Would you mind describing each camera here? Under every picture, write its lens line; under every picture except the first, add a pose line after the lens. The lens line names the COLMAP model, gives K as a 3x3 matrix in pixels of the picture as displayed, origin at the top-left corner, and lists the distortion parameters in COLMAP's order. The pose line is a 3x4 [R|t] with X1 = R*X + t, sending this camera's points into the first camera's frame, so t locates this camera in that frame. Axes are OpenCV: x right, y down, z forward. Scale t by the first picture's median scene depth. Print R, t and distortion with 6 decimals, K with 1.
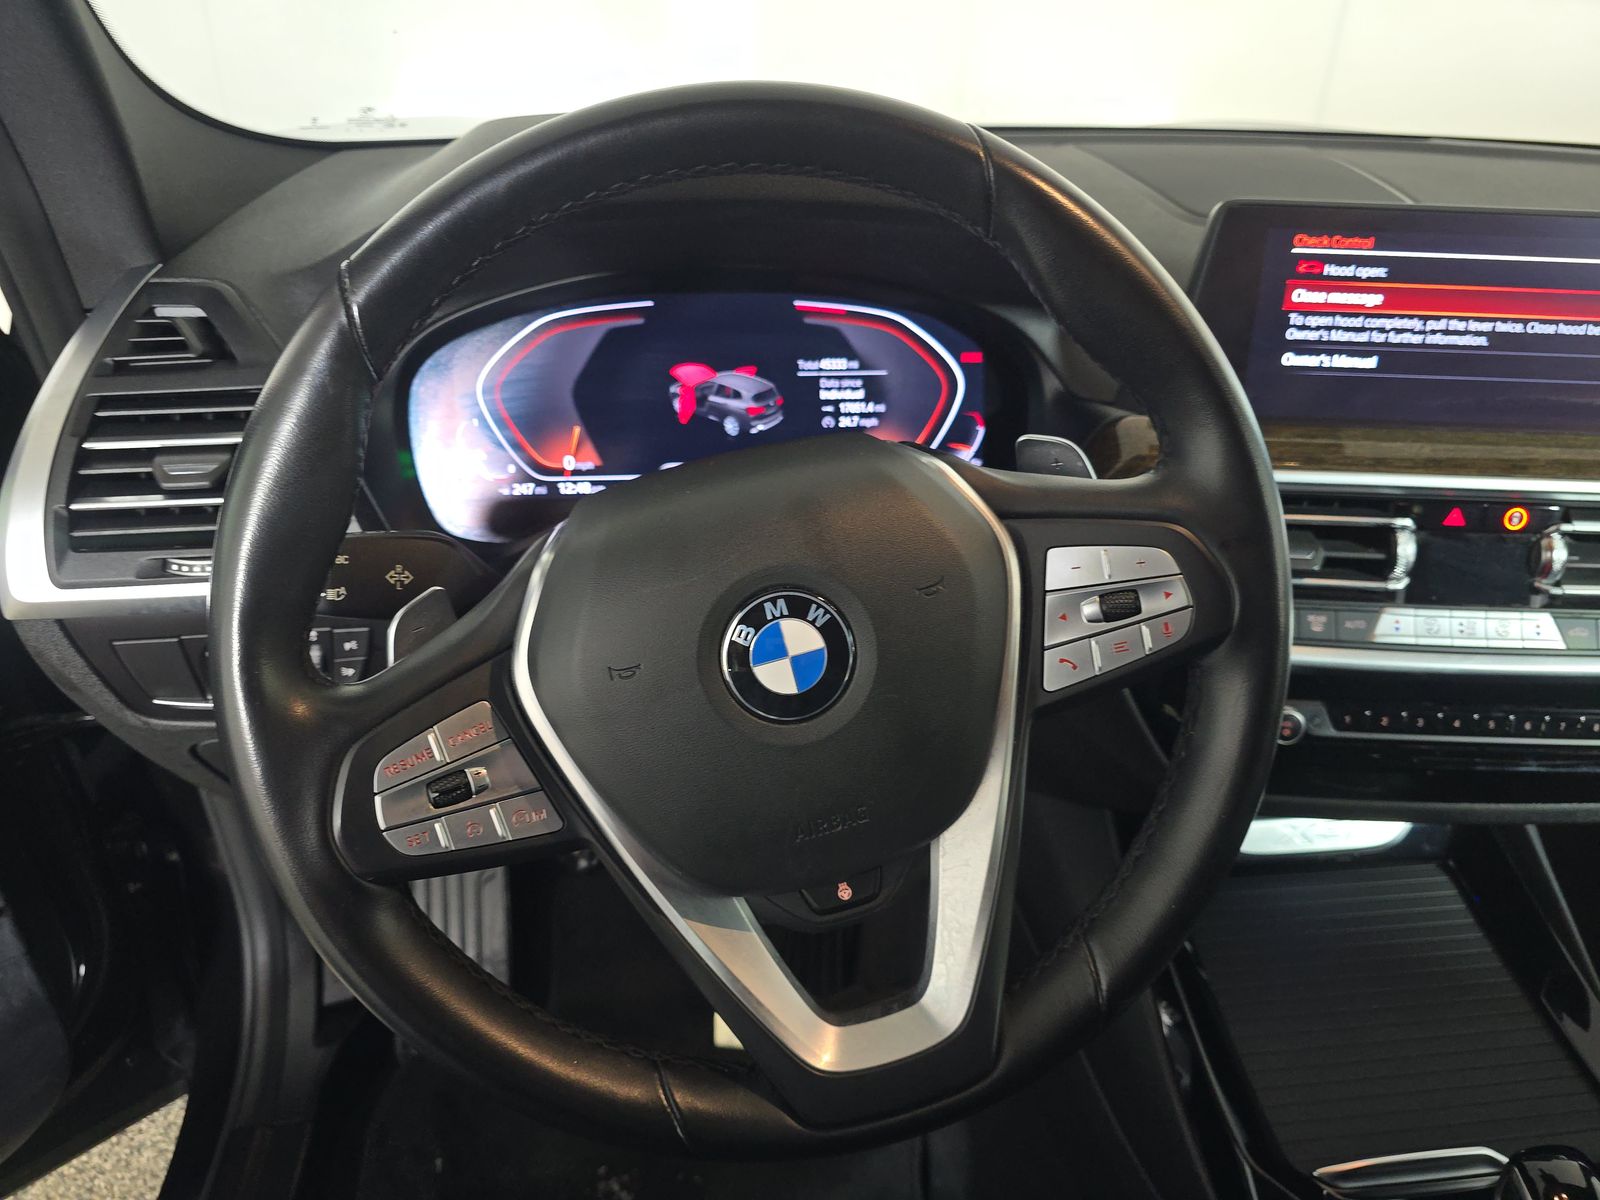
lens RADIAL K [[1160.4, 0, 787.5], [0, 1160.4, 599.6], [0, 0, 1]] dist [0.046119, -0.036446]
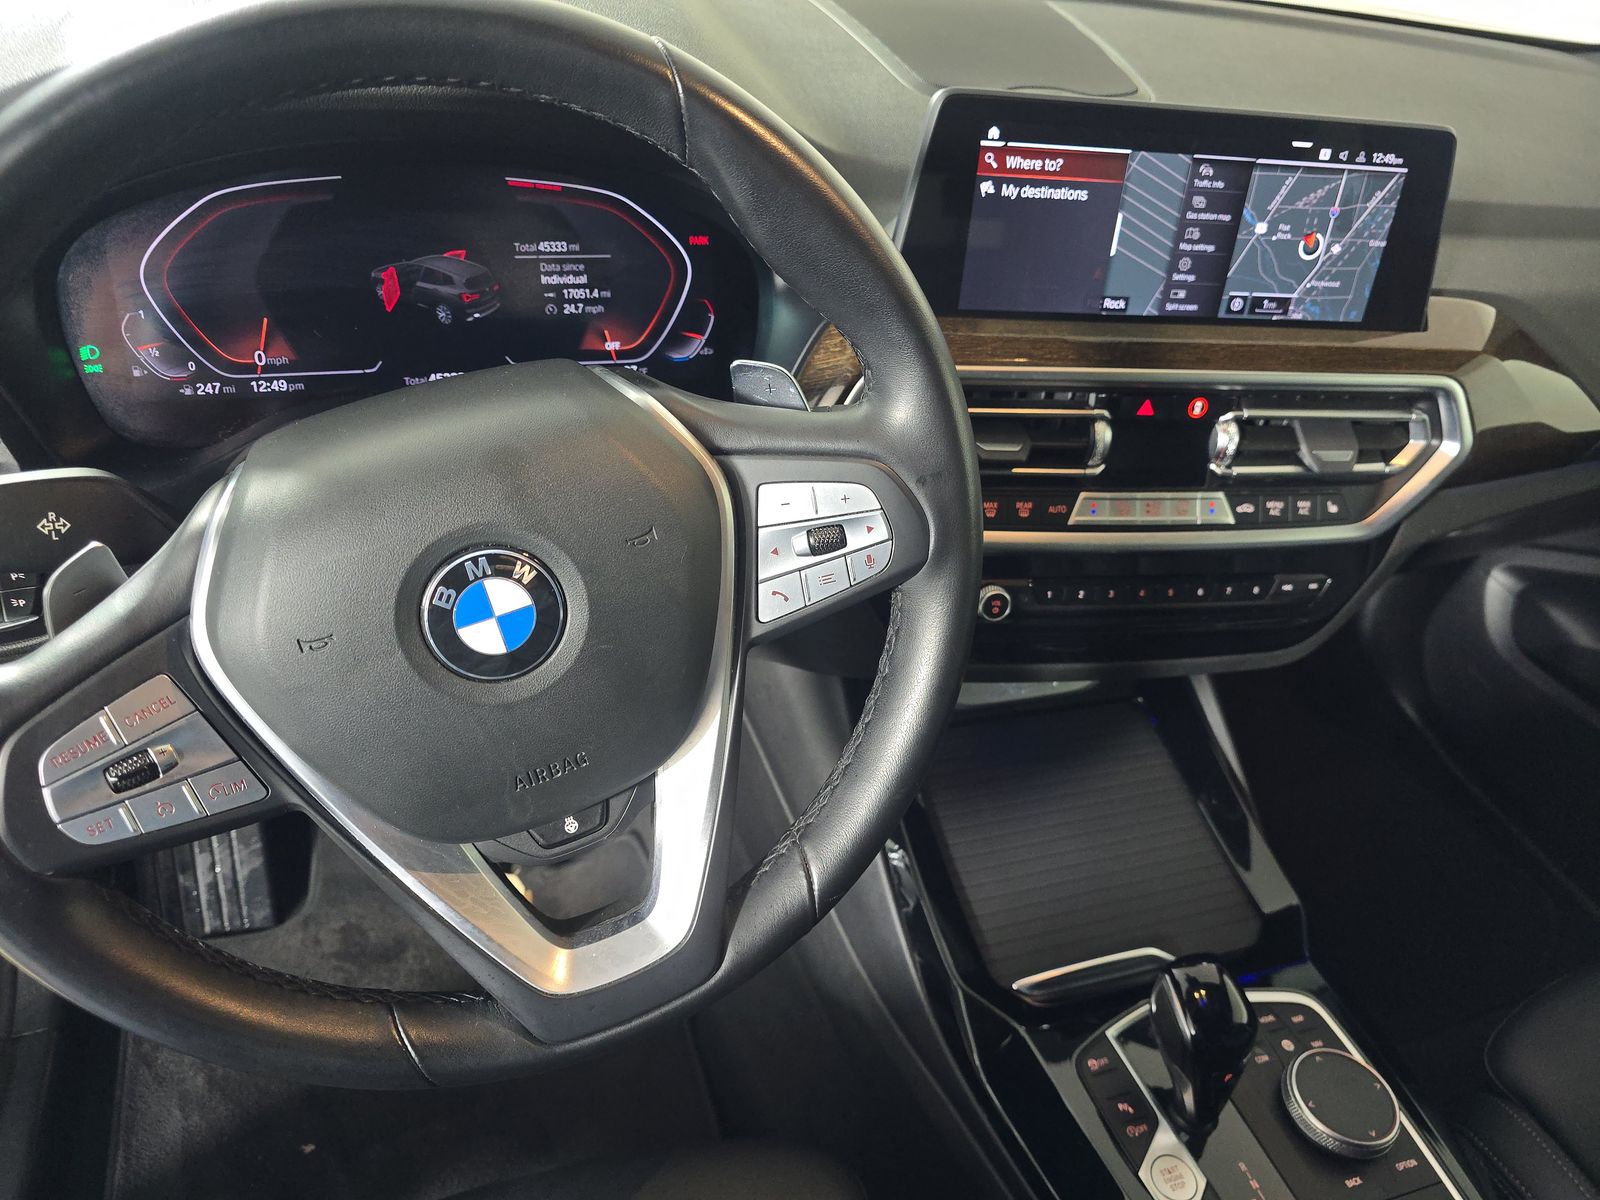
lens RADIAL K [[1160.4, 0, 805.4], [0, 1160.4, 599.7], [0, 0, 1]] dist [0.046119, -0.036446]
pose [[0.979784, -0.050779, 0.193507, 0.062961], [0.016656, 0.984598, 0.174041, -0.120860], [-0.199364, -0.167299, 0.965539, -0.003808]]
